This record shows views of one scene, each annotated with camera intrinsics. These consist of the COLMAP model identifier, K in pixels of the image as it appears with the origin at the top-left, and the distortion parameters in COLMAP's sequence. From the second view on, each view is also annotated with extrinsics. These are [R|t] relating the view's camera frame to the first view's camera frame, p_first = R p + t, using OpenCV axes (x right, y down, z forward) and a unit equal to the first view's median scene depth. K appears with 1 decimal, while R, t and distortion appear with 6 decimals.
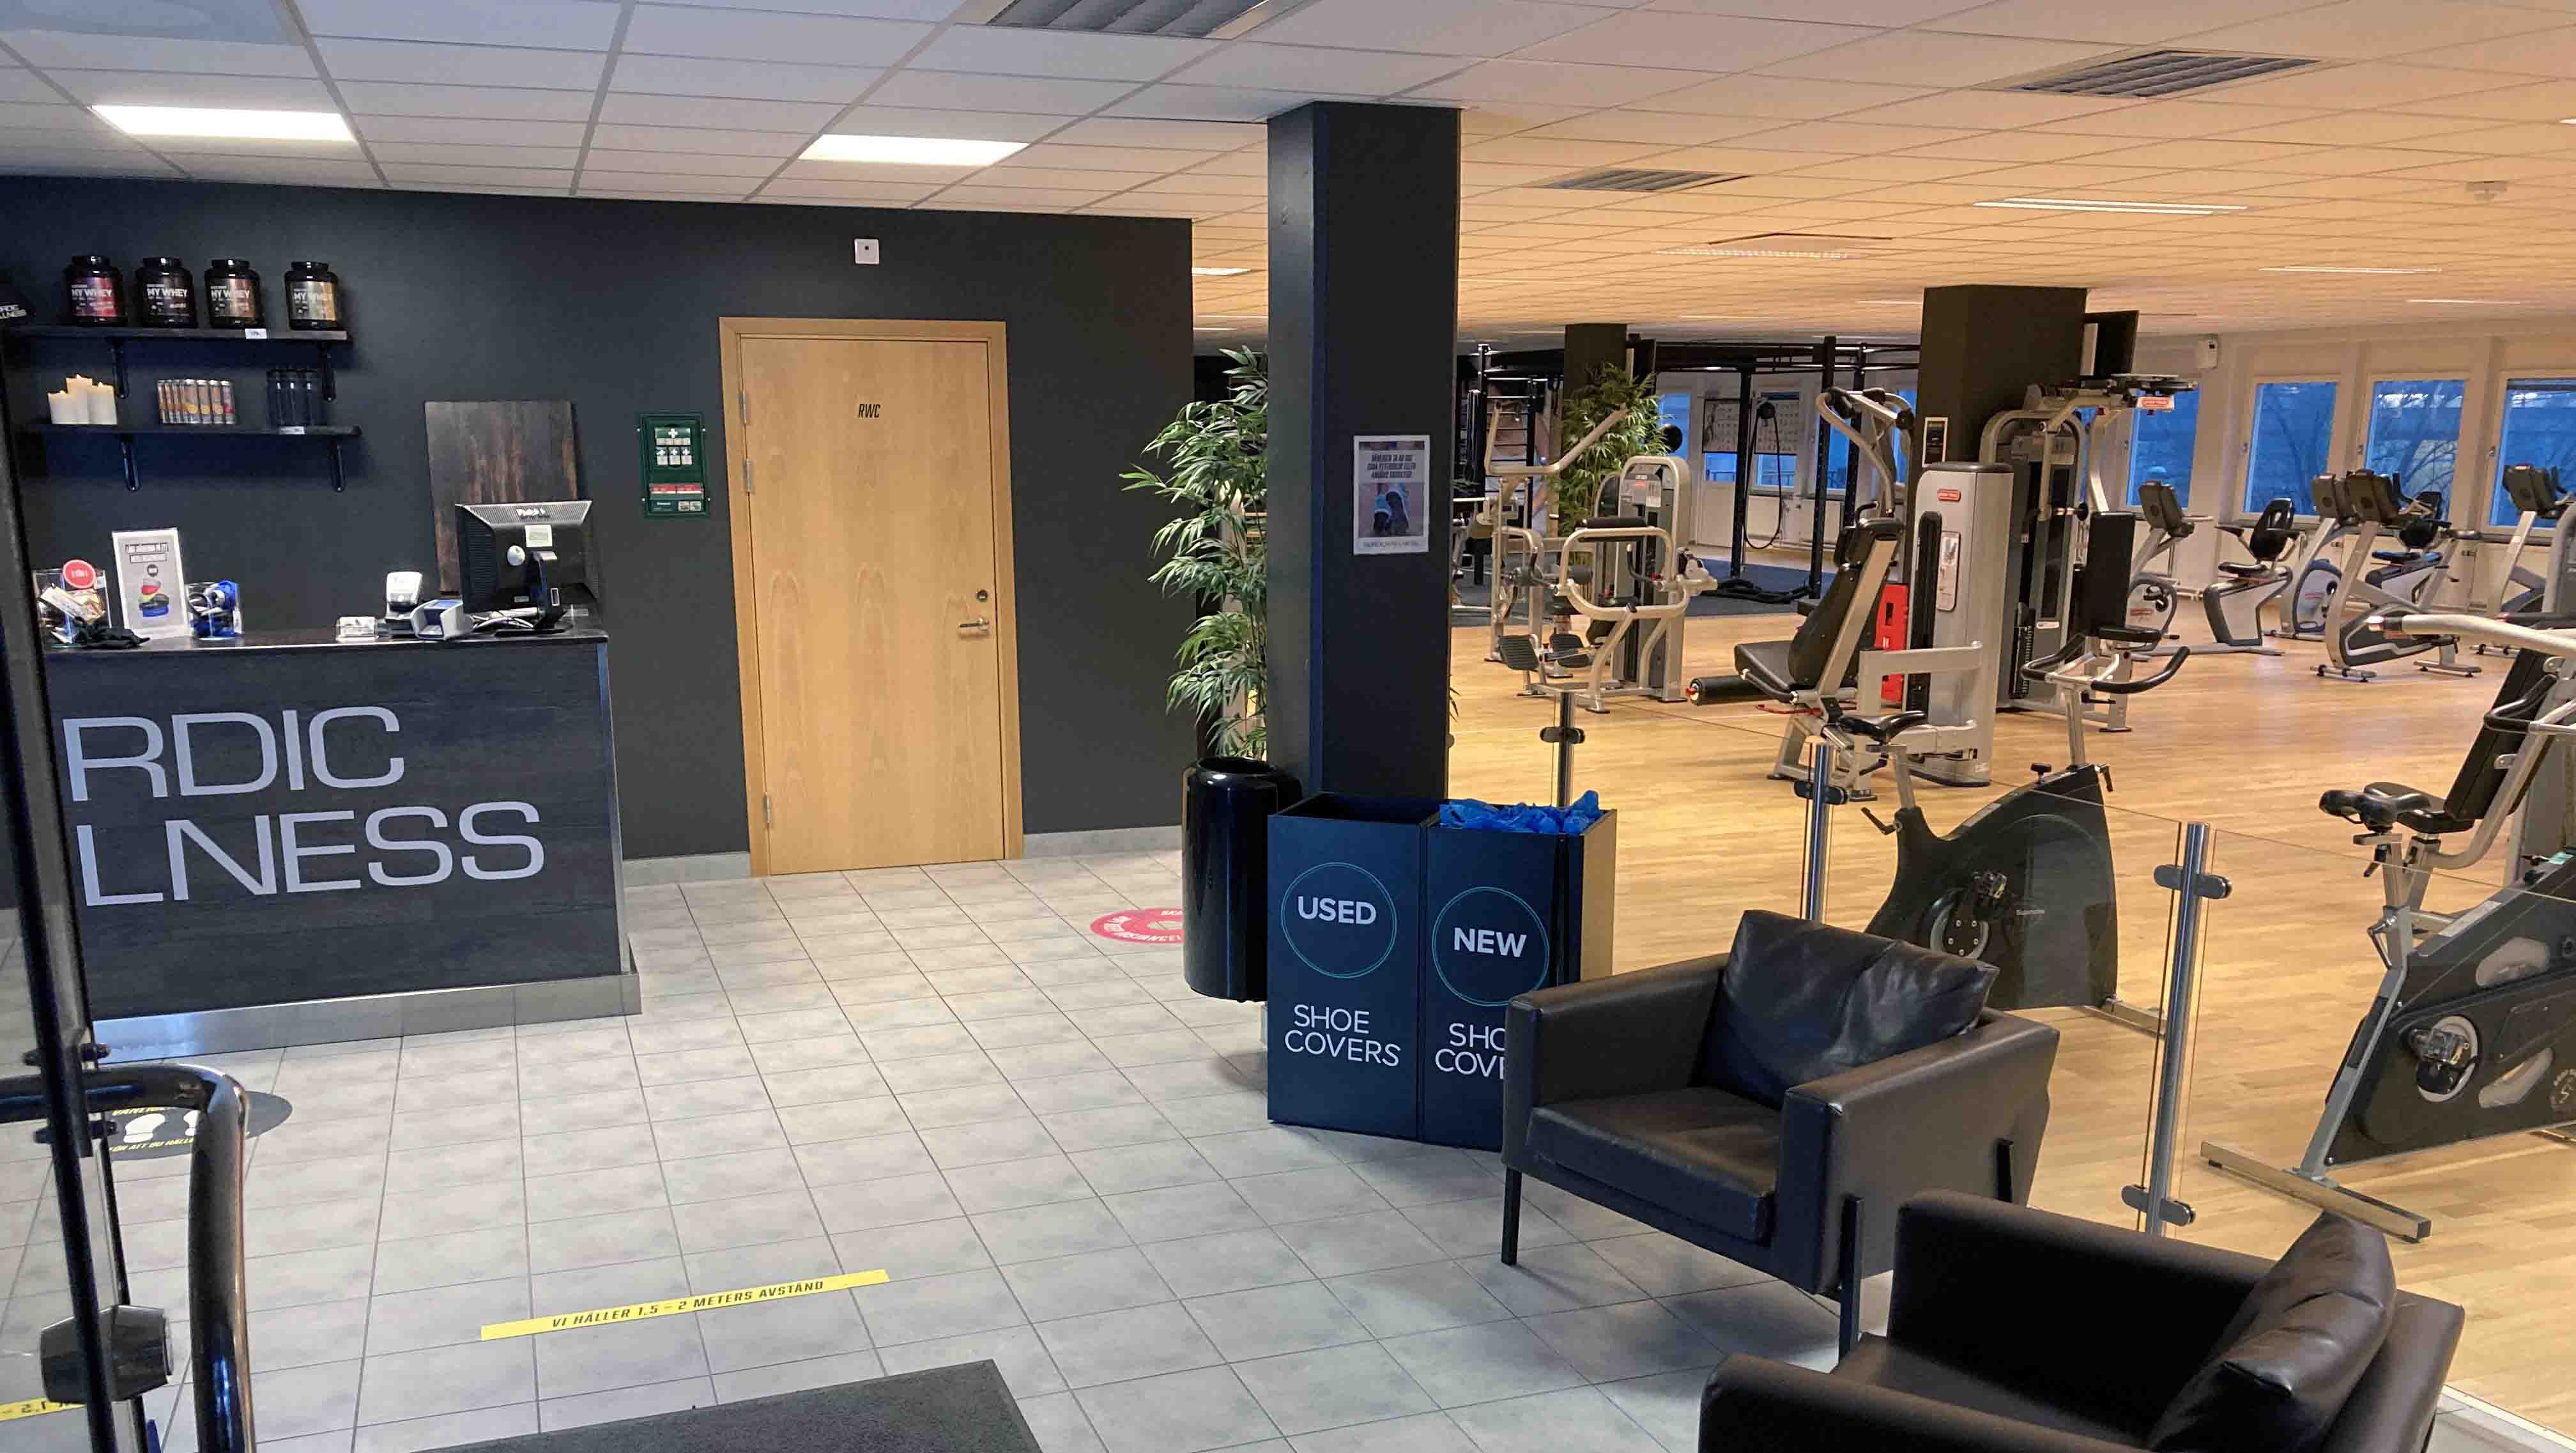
lens RADIAL K [[2100.8, 0, 1287.2], [0, 2100.8, 951.3], [0, 0, 1]] dist [0.009404, 0.013817]
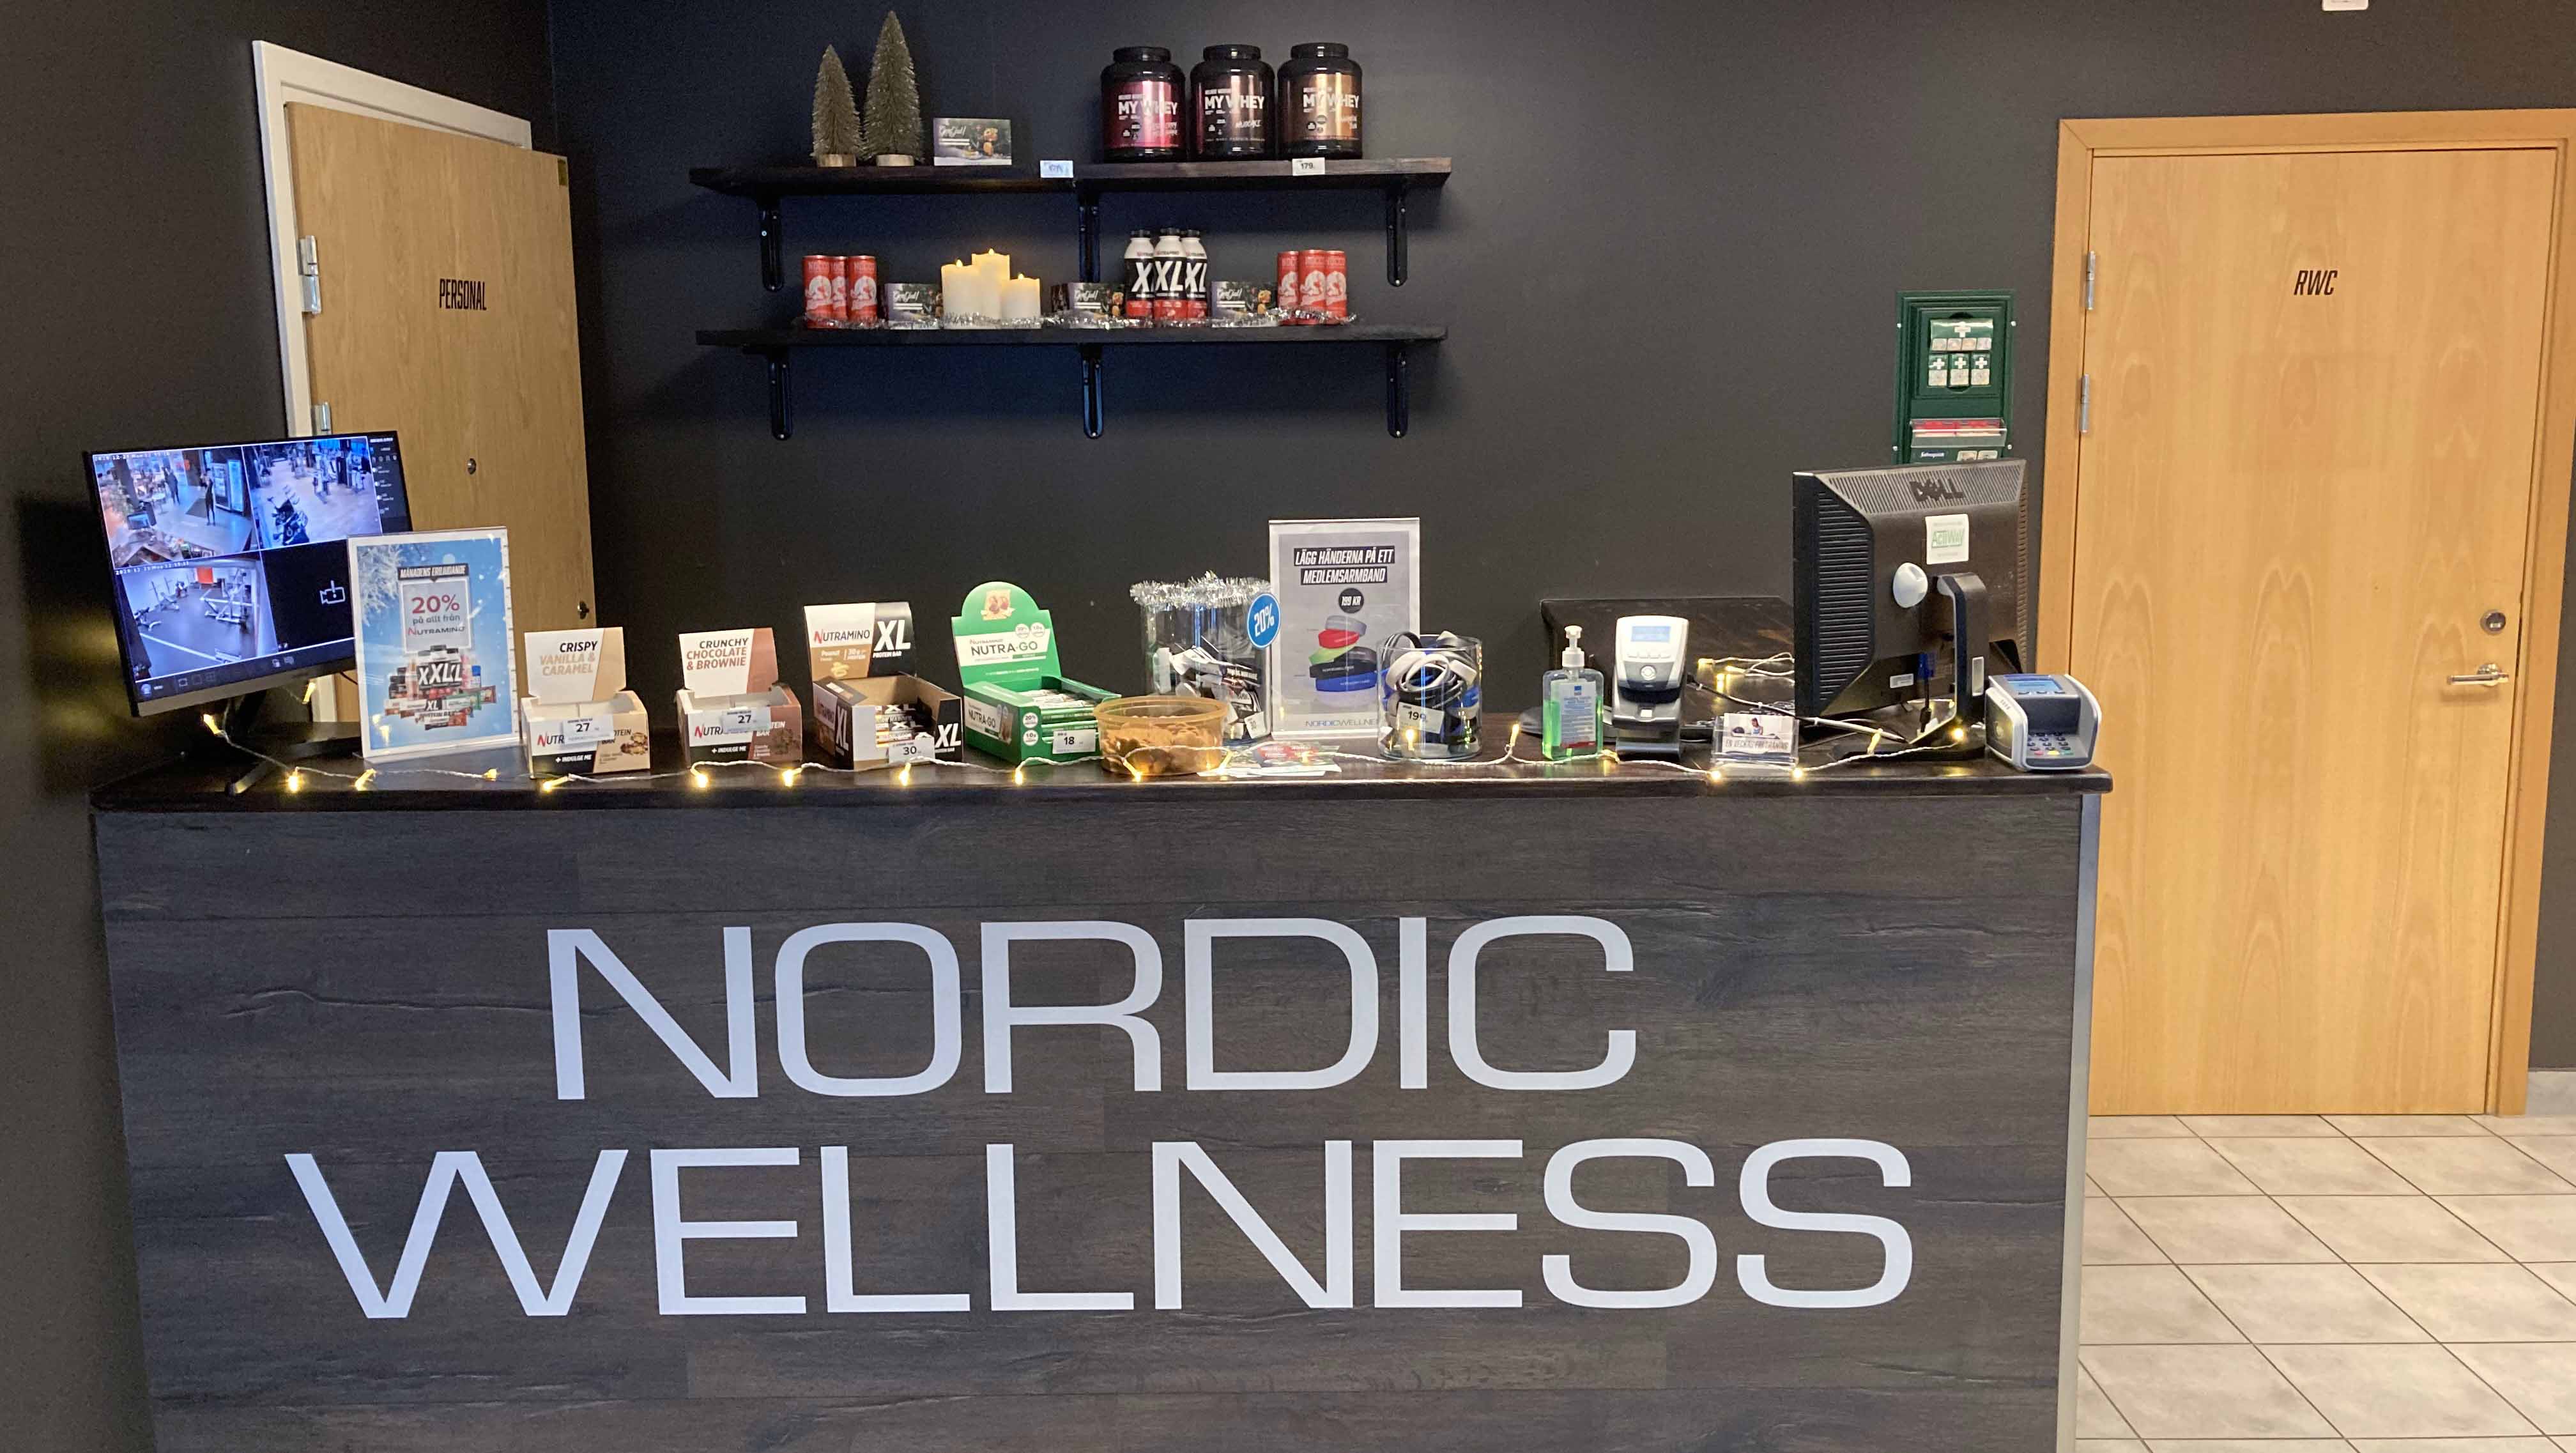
lens RADIAL K [[2228.1, 0, 1288.0], [0, 2228.1, 726.5], [0, 0, 1]] dist [-0.001684, -0.001780]
pose [[0.935584, 0.042801, -0.350500, -0.323484], [-0.070639, 0.995248, -0.067021, -0.118211], [0.345966, 0.087463, 0.934162, 0.523198]]
